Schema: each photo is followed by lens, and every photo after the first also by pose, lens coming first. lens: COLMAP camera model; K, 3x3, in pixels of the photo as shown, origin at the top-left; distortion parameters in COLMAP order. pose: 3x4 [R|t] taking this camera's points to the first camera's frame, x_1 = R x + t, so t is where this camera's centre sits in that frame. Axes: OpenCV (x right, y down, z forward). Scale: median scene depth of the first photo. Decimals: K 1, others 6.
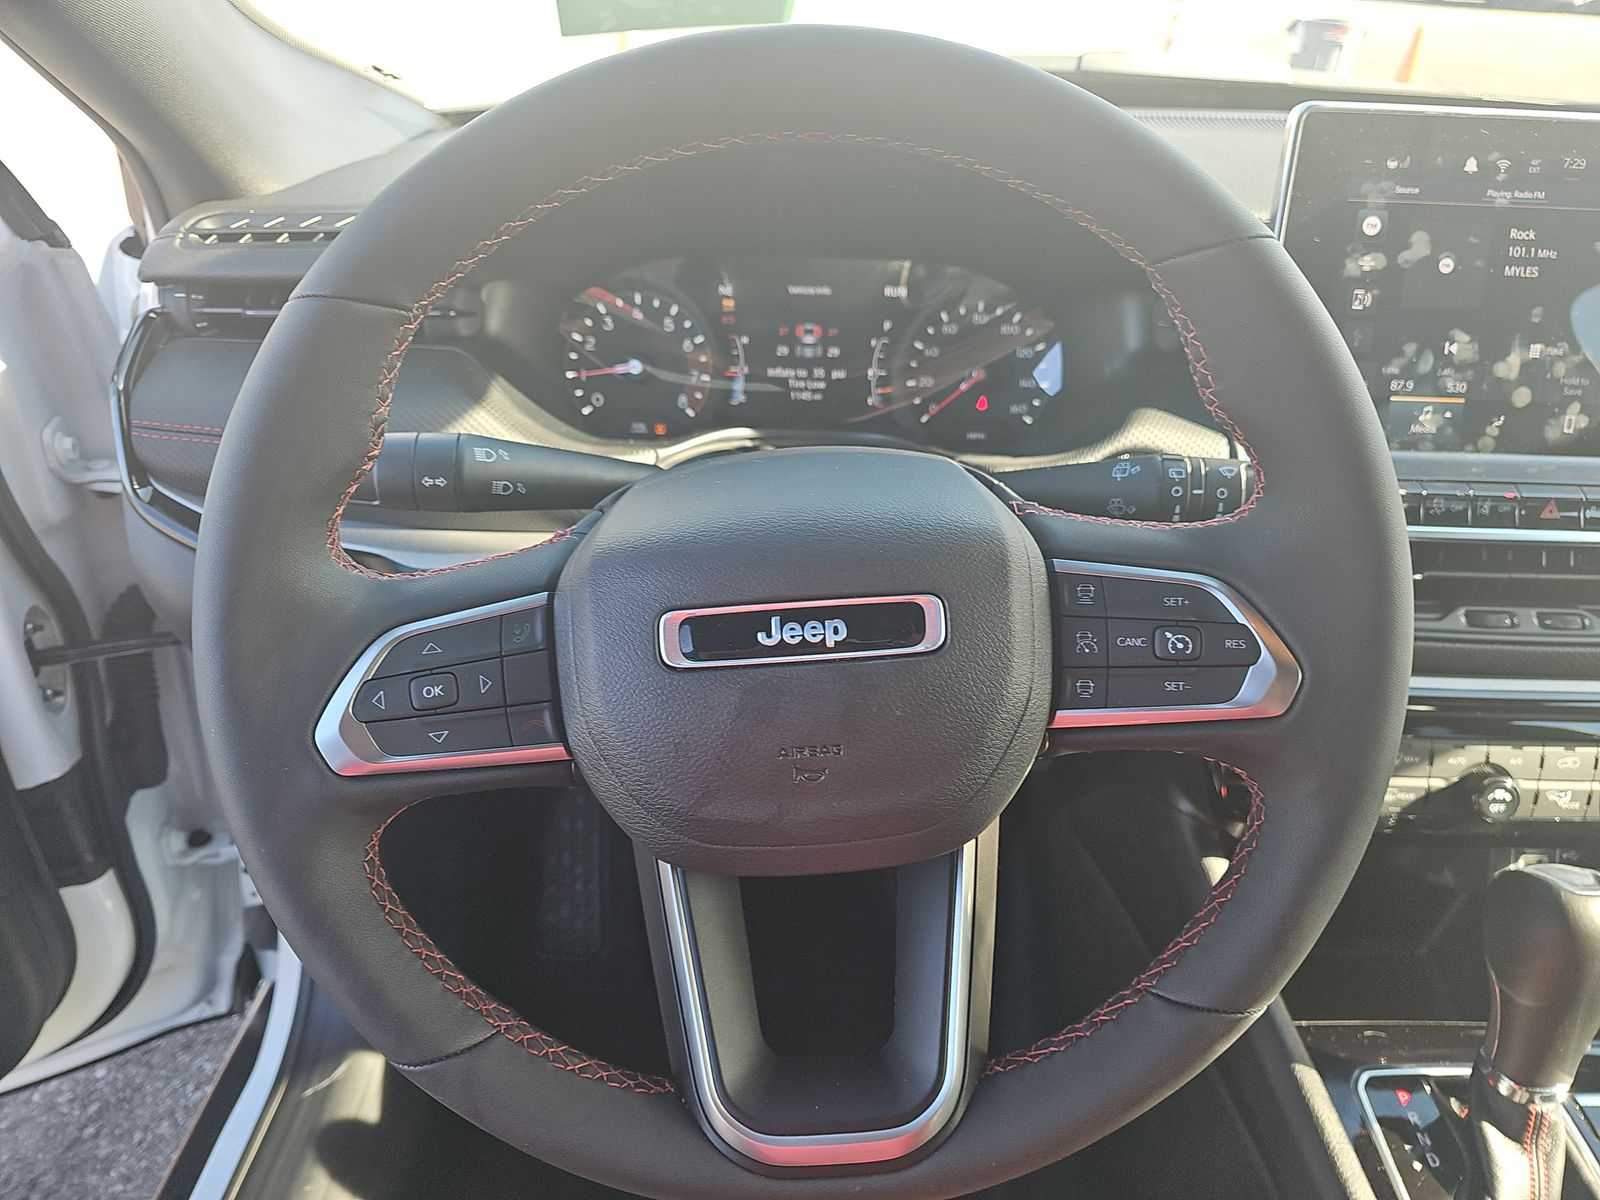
lens RADIAL K [[1082.1, 0, 798.8], [0, 1082.1, 600.6], [0, 0, 1]] dist [0.027769, -0.022409]
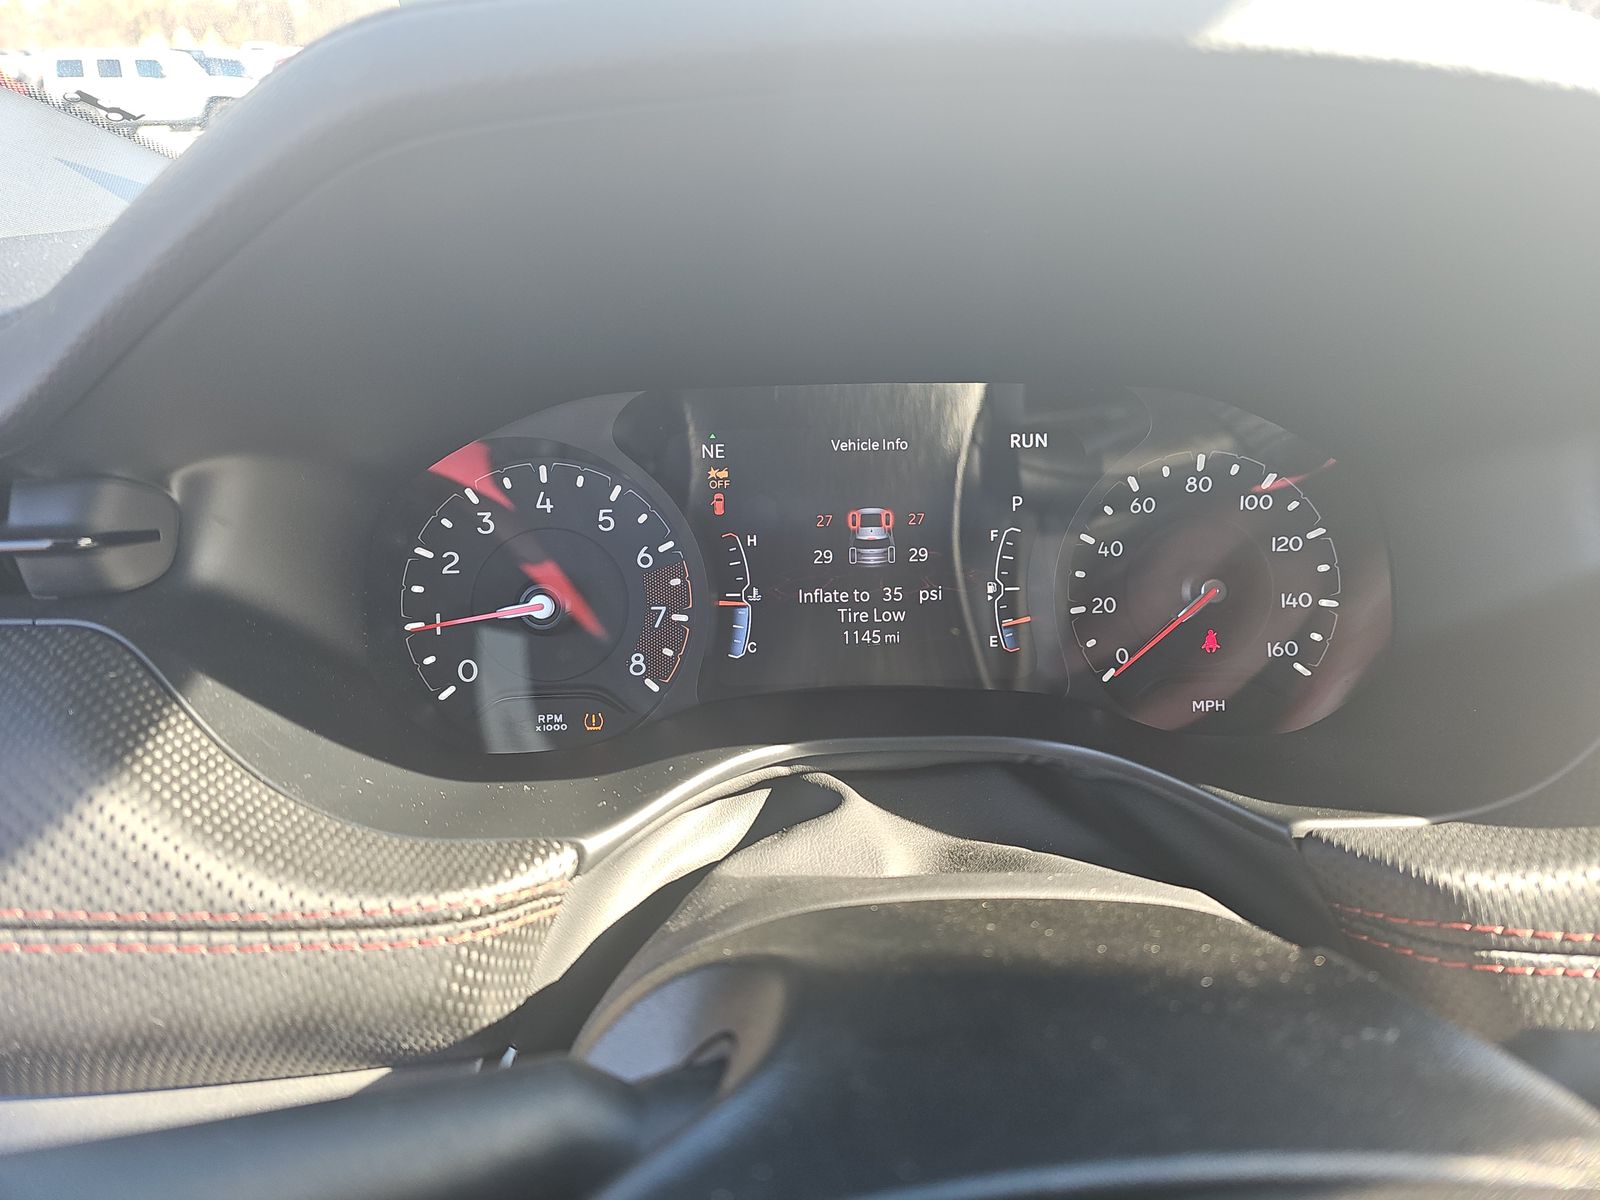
lens RADIAL K [[1082.1, 0, 810.2], [0, 1082.1, 596.7], [0, 0, 1]] dist [0.027769, -0.022409]
pose [[0.997574, -0.045292, 0.052863, -0.051278], [0.050974, 0.992442, -0.111623, -0.154555], [-0.047407, 0.114046, 0.992344, 0.483759]]
